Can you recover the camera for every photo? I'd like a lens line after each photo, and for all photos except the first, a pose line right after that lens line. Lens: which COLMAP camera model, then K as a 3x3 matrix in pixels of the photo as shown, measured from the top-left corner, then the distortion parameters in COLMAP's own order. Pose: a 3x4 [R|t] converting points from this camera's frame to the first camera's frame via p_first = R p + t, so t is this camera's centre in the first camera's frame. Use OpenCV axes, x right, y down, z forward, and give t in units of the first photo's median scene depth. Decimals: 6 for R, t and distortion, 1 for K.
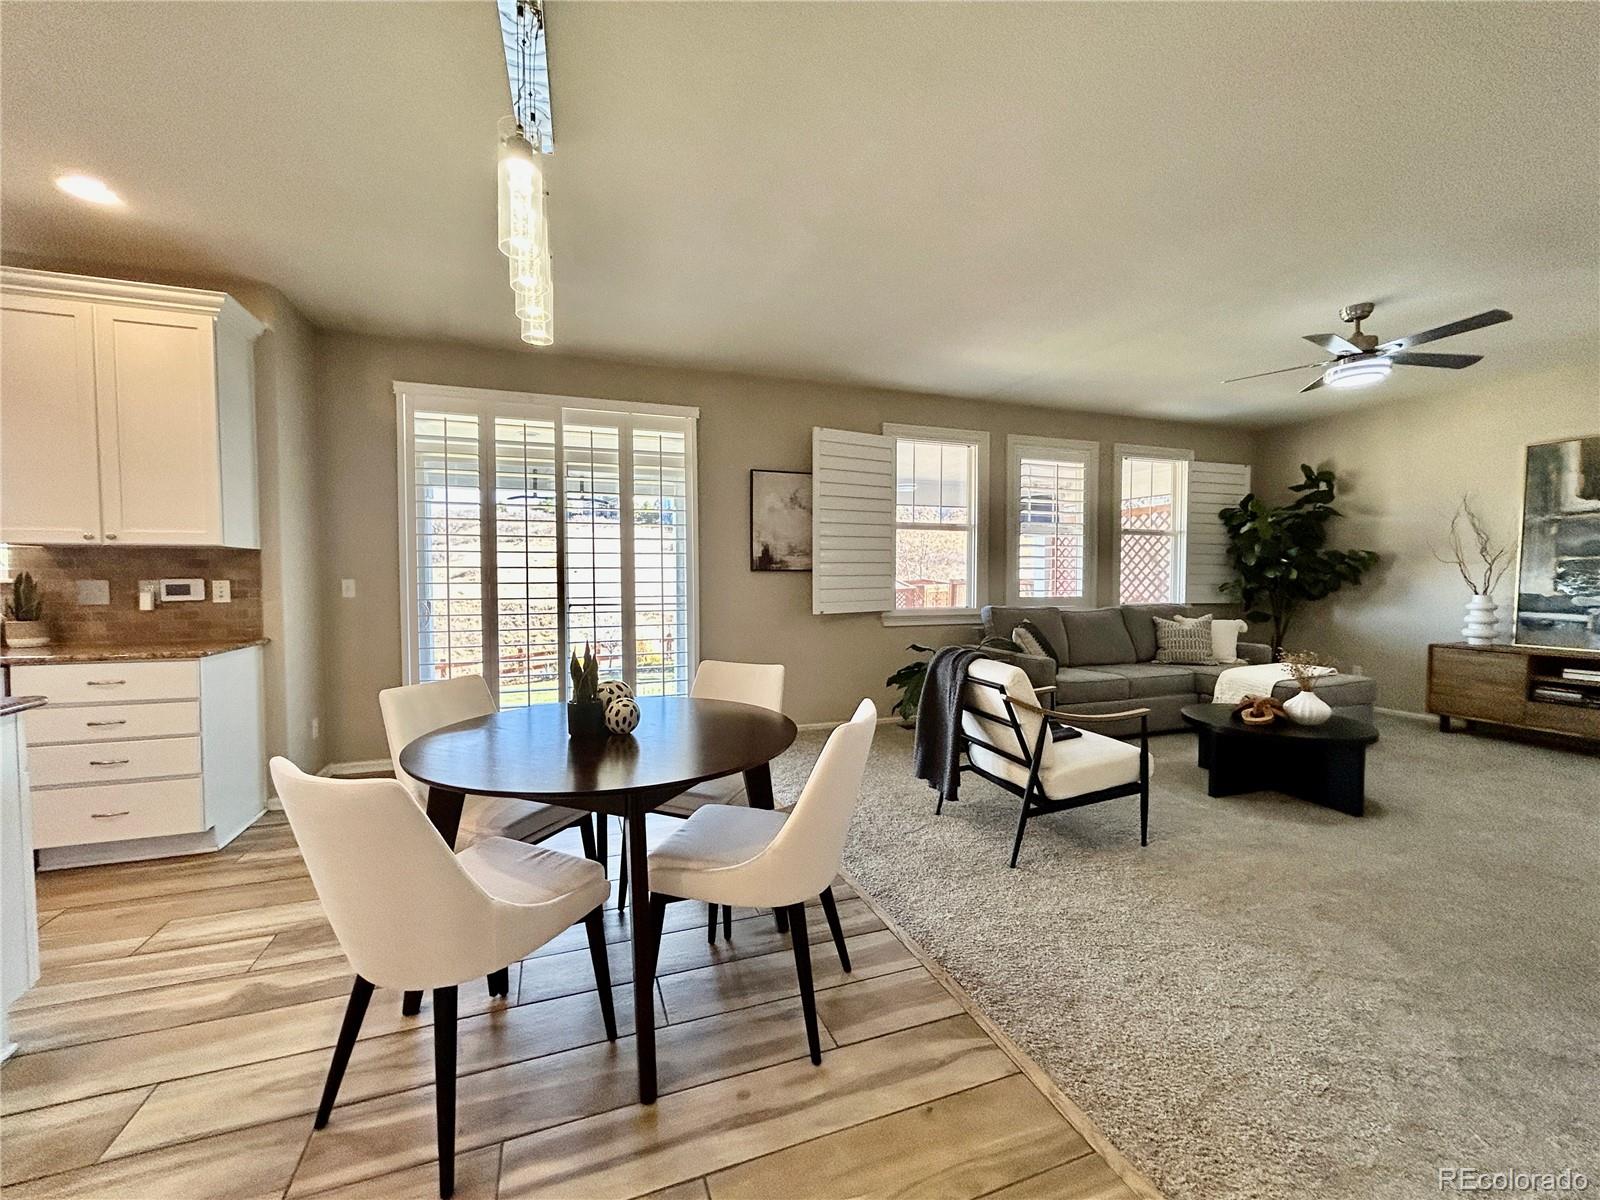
lens RADIAL K [[651.6, 0, 797.1], [0, 651.6, 598.9], [0, 0, 1]] dist [-0.004109, -0.000693]
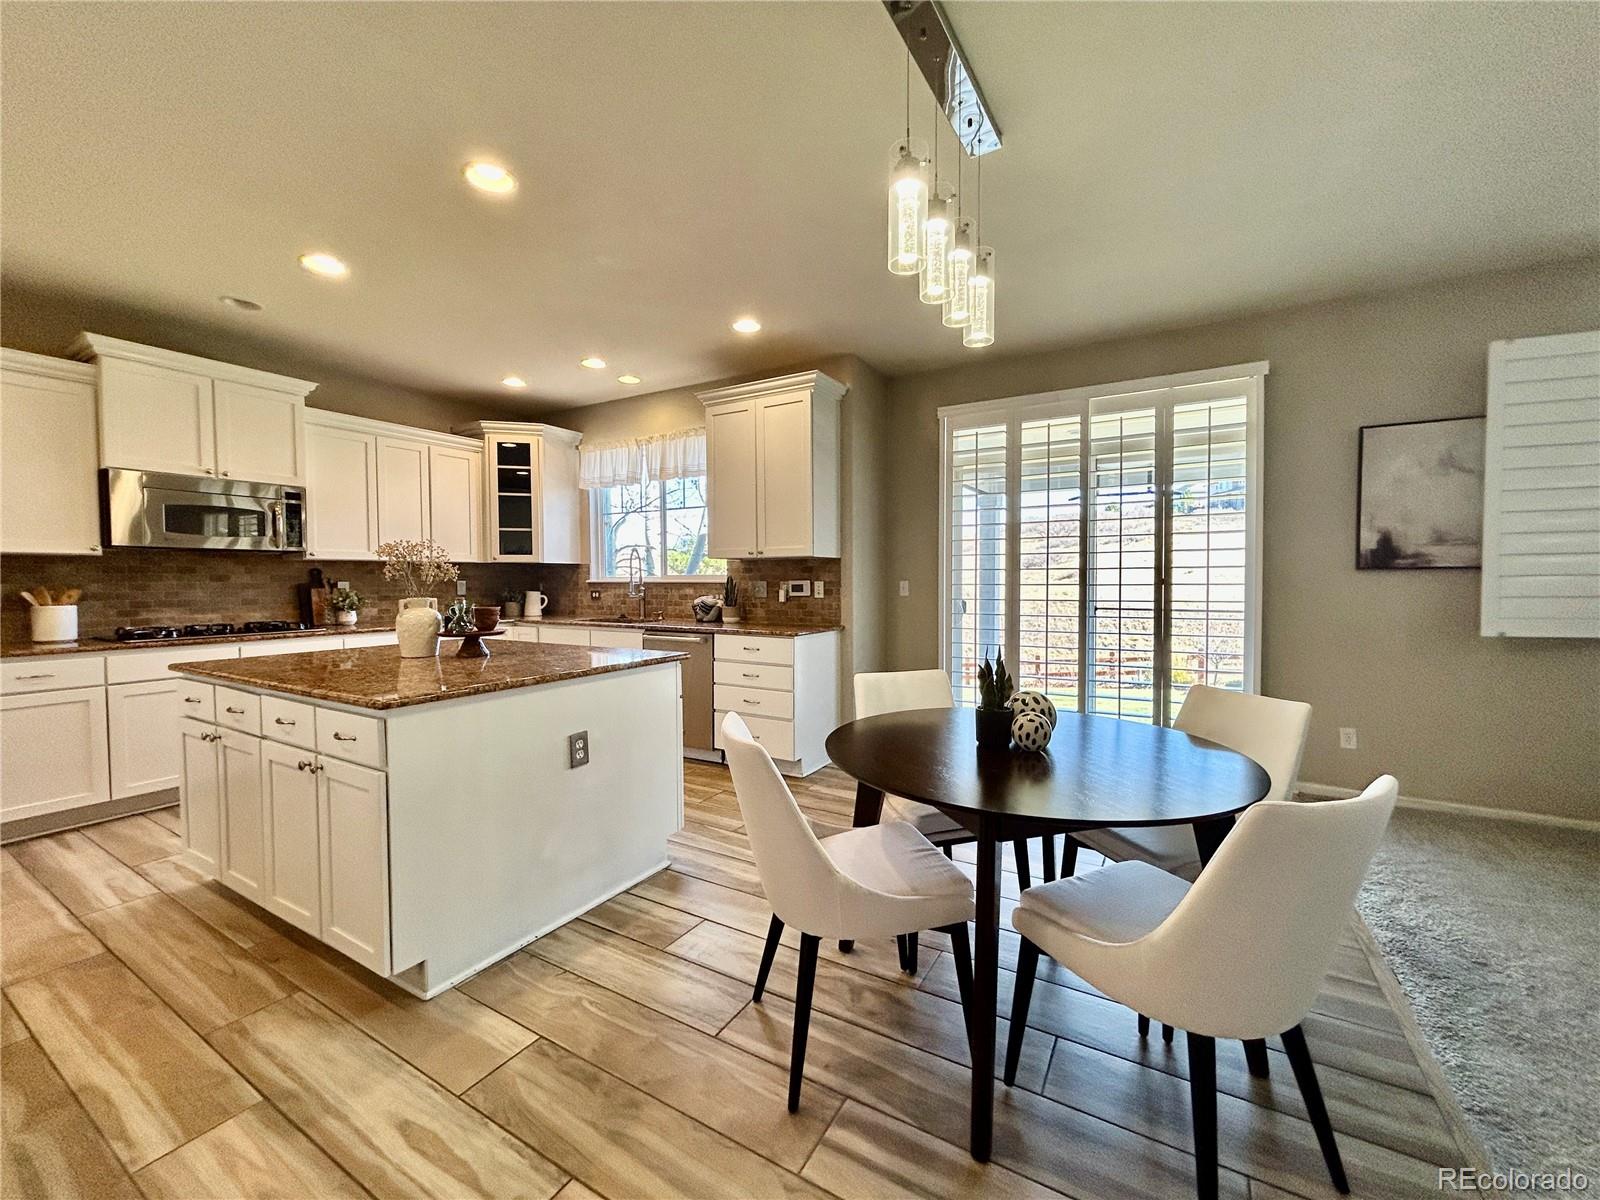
lens RADIAL K [[651.6, 0, 808.7], [0, 651.6, 600.5], [0, 0, 1]] dist [-0.004109, -0.000693]
pose [[0.621902, 0.024595, -0.782709, 0.136109], [-0.024472, 0.999629, 0.011967, -0.003543], [0.782713, 0.011712, 0.622273, 0.104460]]
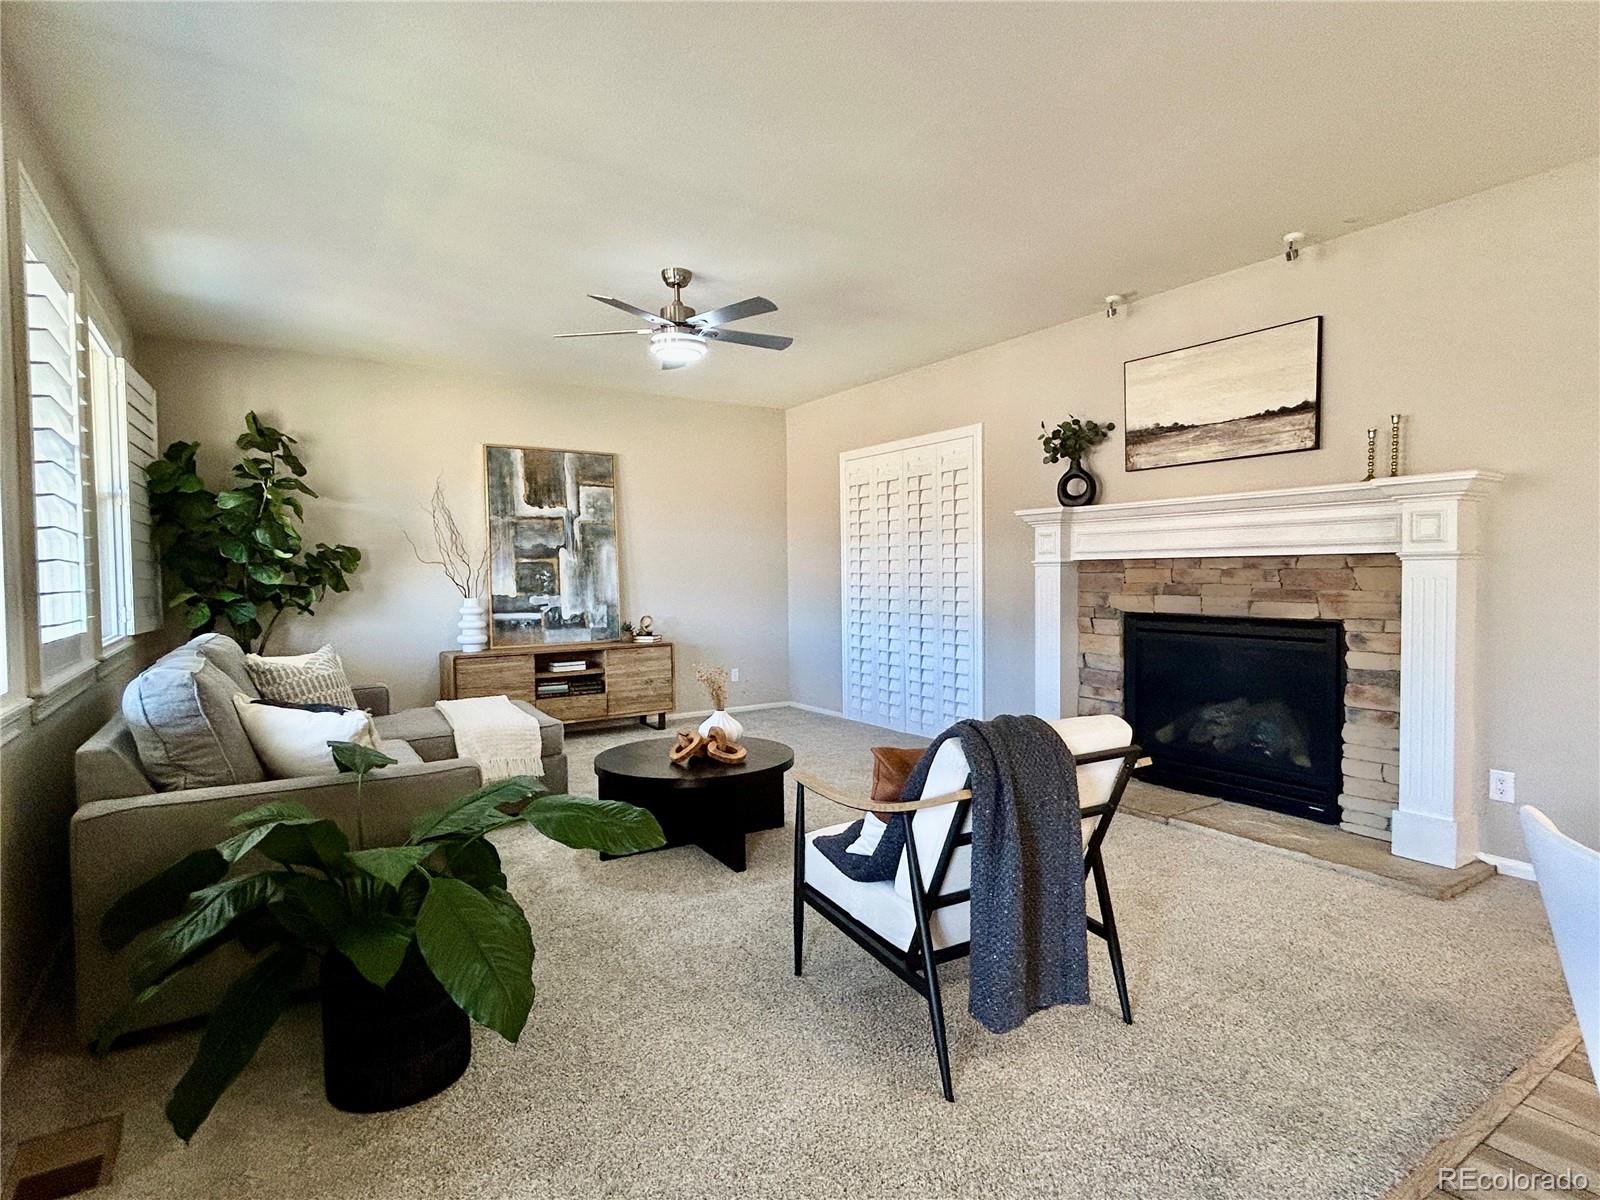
lens RADIAL K [[828.5, 0, 813.7], [0, 828.5, 603.2], [0, 0, 1]] dist [0.006731, 0.000659]
pose [[-0.201324, -0.030719, 0.979043, -0.259937], [0.043724, 0.998230, 0.040312, -0.030737], [-0.978548, 0.050923, -0.199624, 0.928832]]
